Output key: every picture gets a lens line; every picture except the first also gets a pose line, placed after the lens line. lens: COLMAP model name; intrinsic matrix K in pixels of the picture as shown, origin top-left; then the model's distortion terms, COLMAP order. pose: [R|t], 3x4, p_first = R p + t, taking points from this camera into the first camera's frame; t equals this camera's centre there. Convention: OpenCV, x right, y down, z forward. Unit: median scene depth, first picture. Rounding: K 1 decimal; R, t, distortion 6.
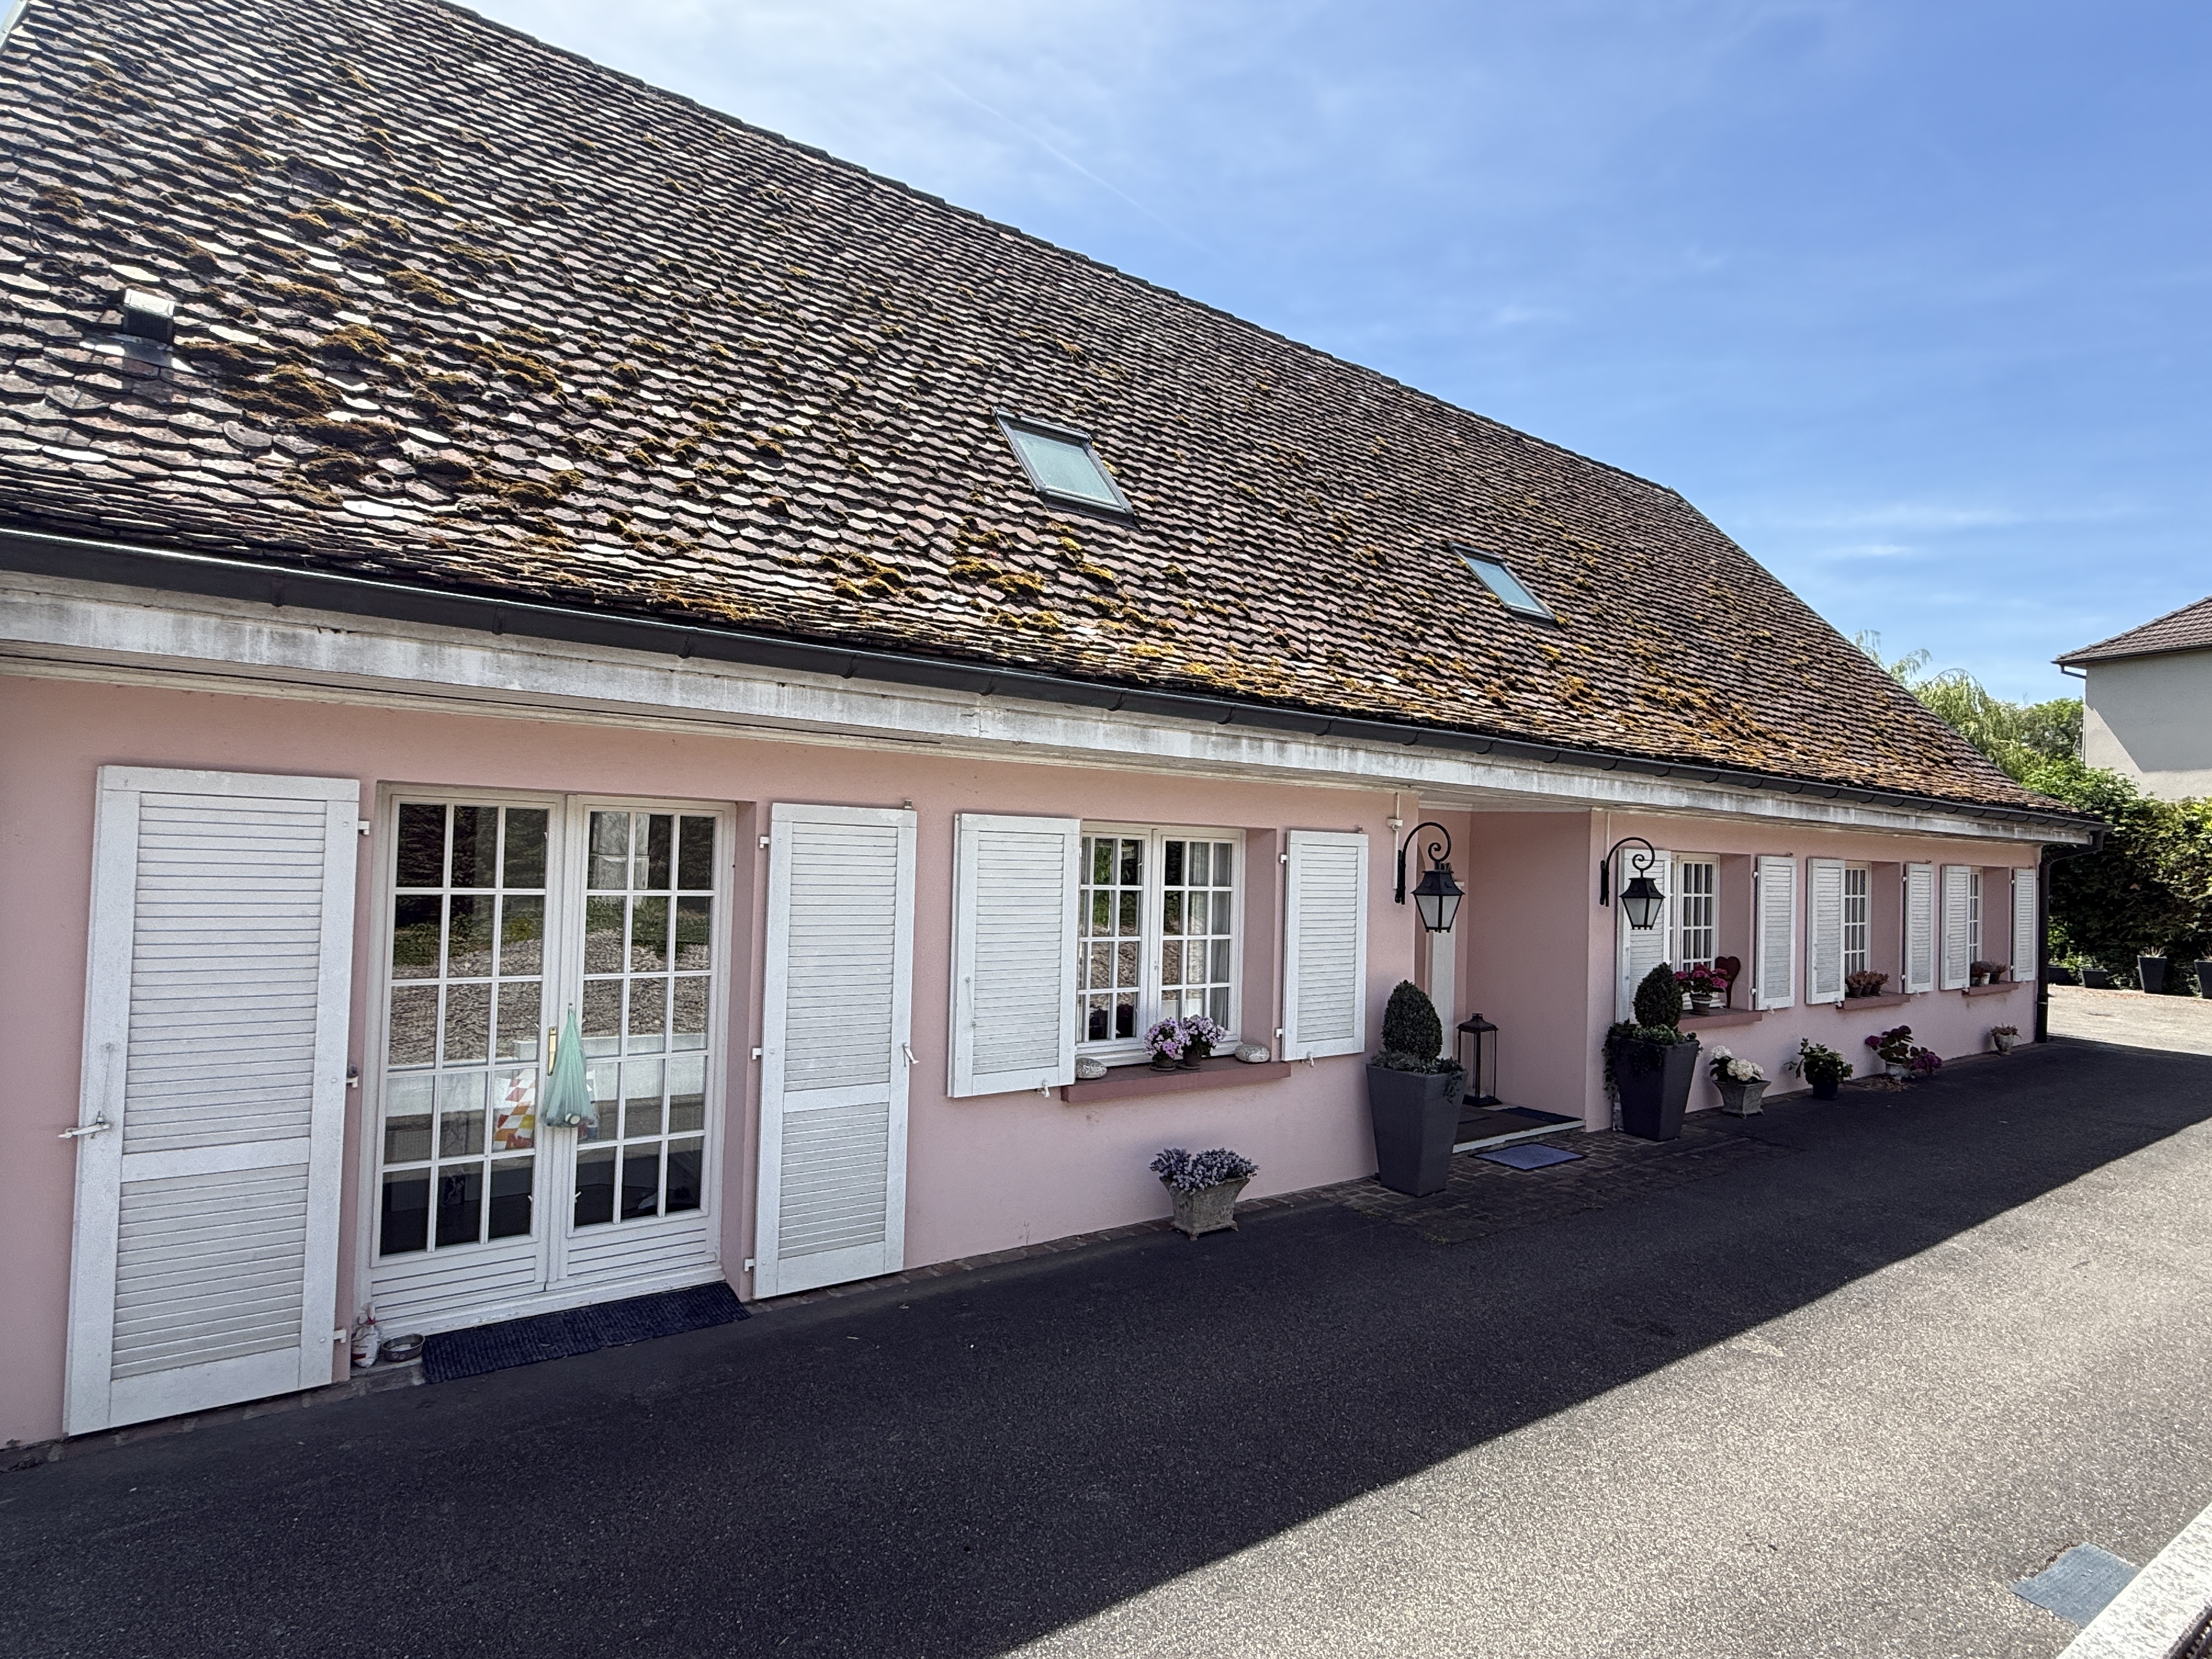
lens RADIAL K [[1165.5, 0, 1109.2], [0, 1165.5, 833.3], [0, 0, 1]] dist [-0.002630, 0.000541]
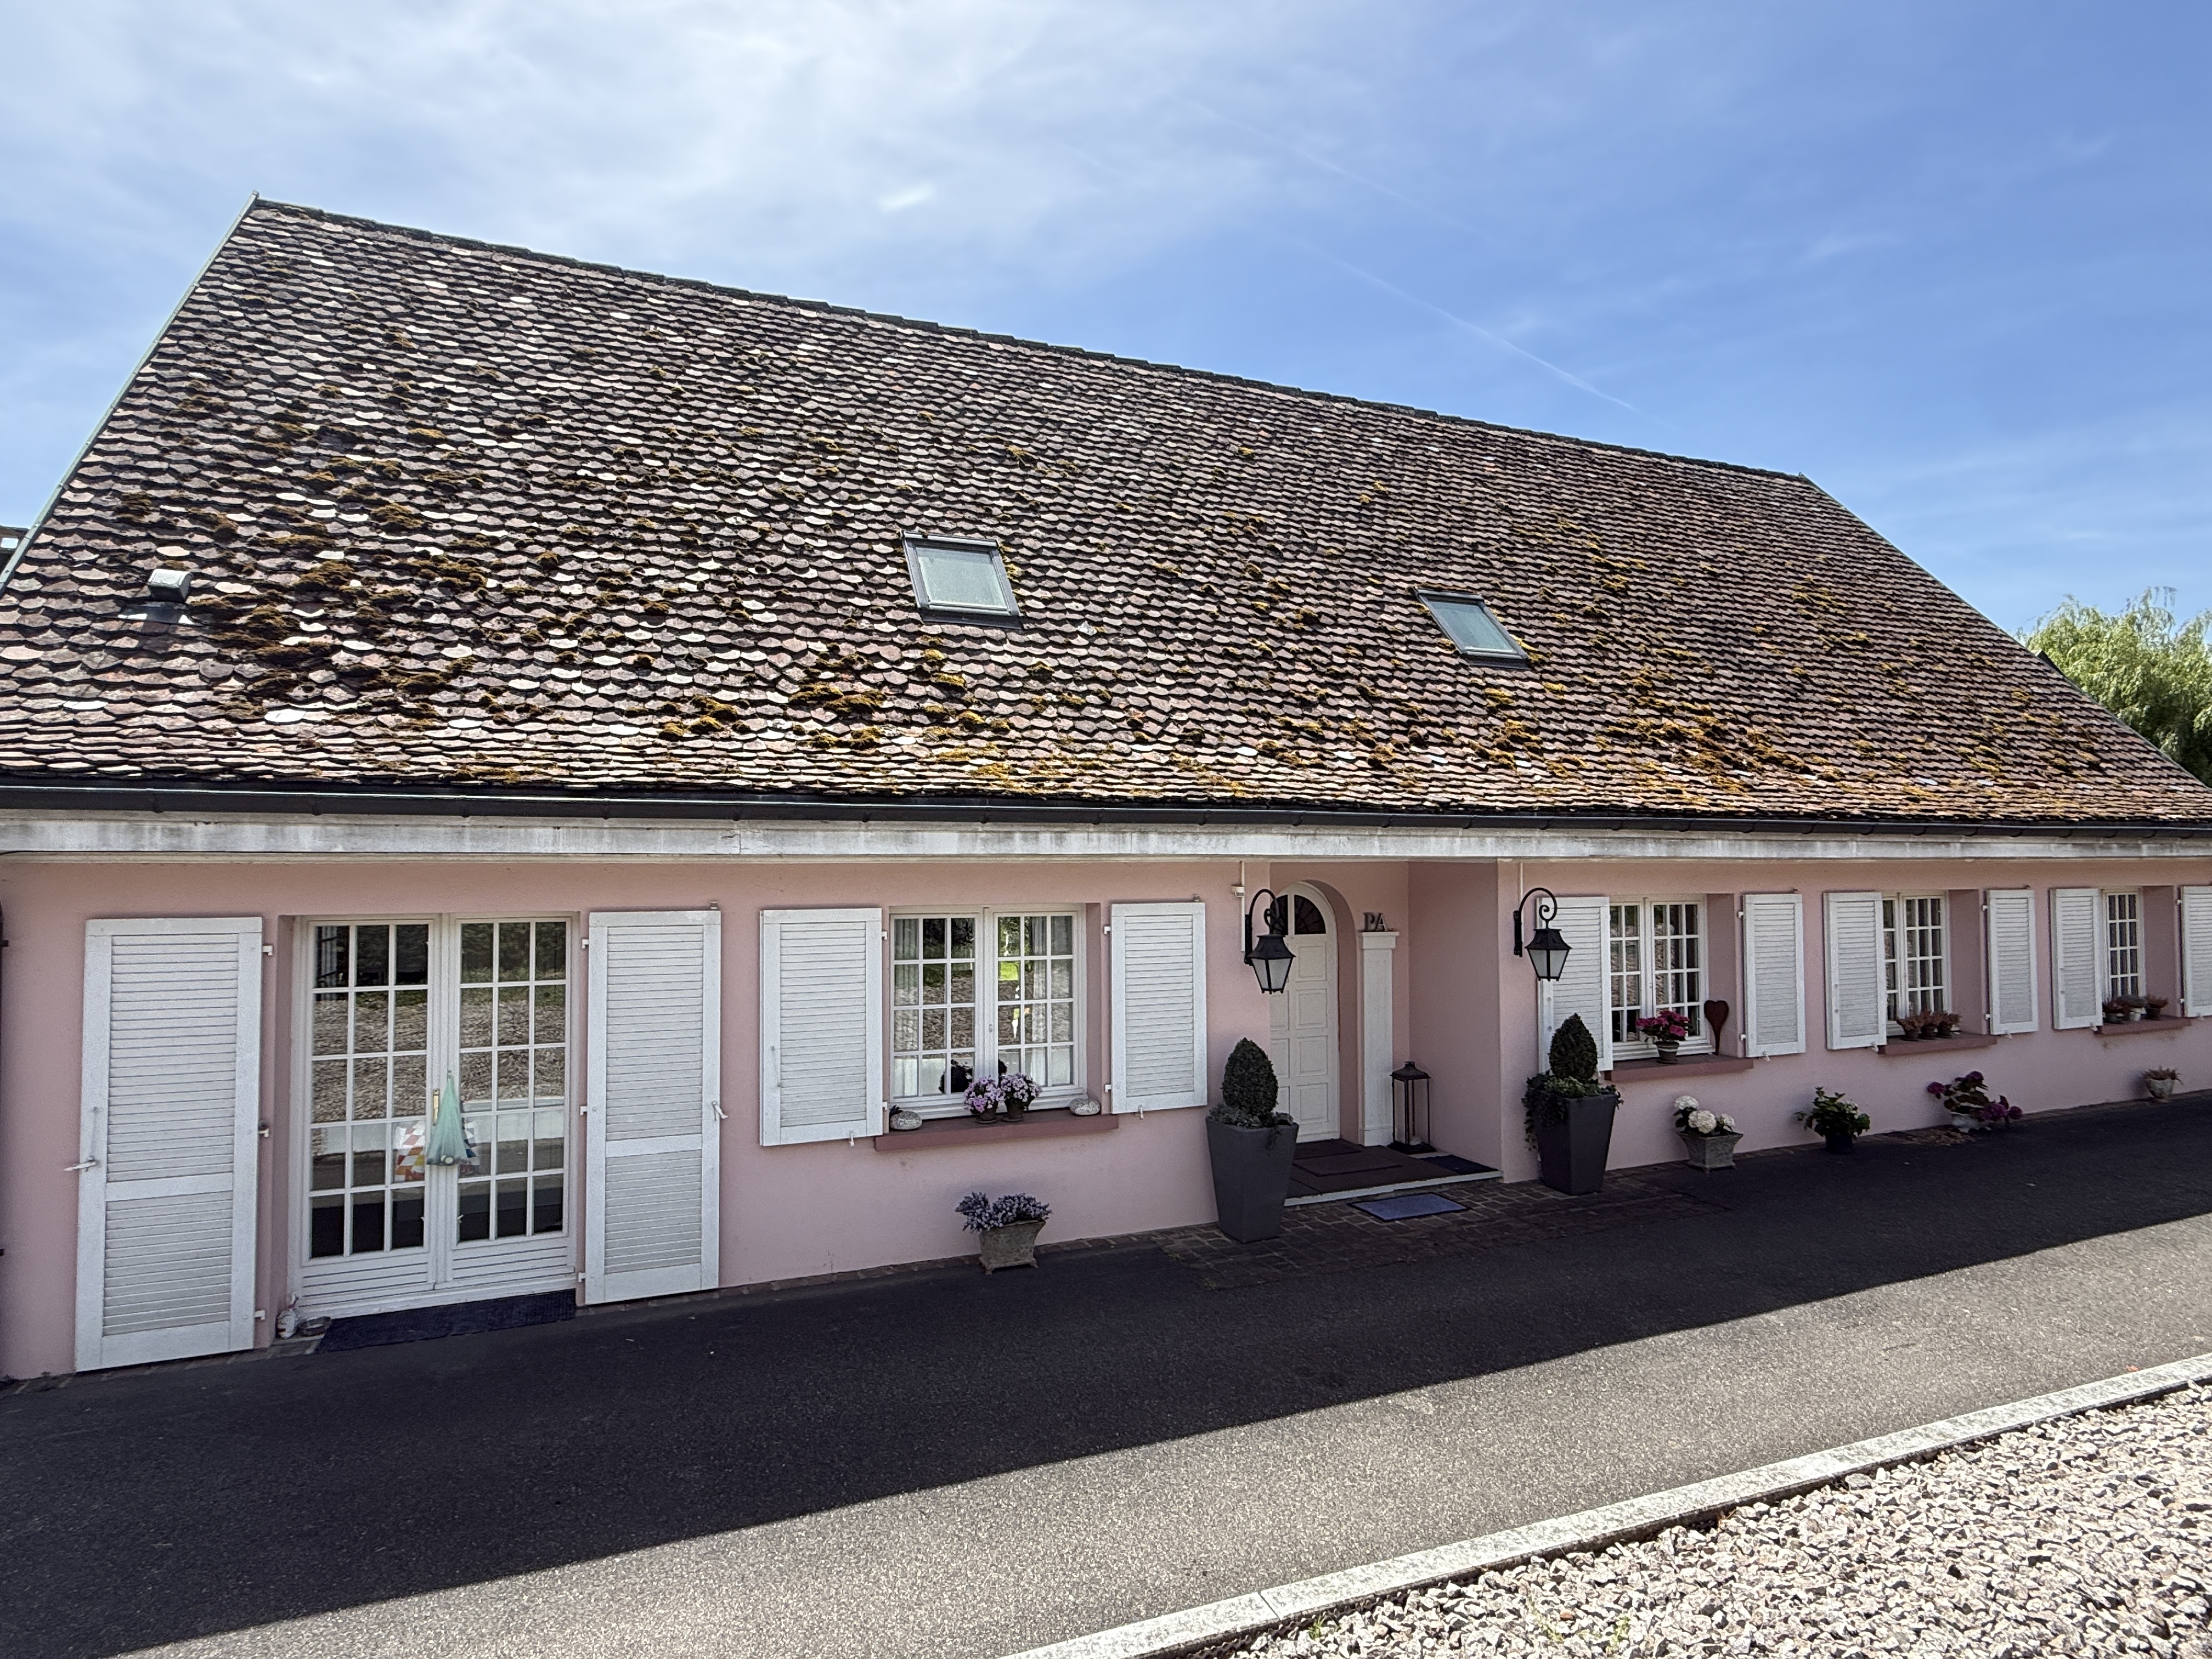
lens RADIAL K [[1165.5, 0, 1098.6], [0, 1165.5, 839.2], [0, 0, 1]] dist [-0.002630, 0.000541]
pose [[0.969876, -0.040085, -0.240280, 0.483493], [0.038489, 0.999195, -0.011332, -0.061068], [0.240540, 0.001743, 0.970638, -0.084547]]
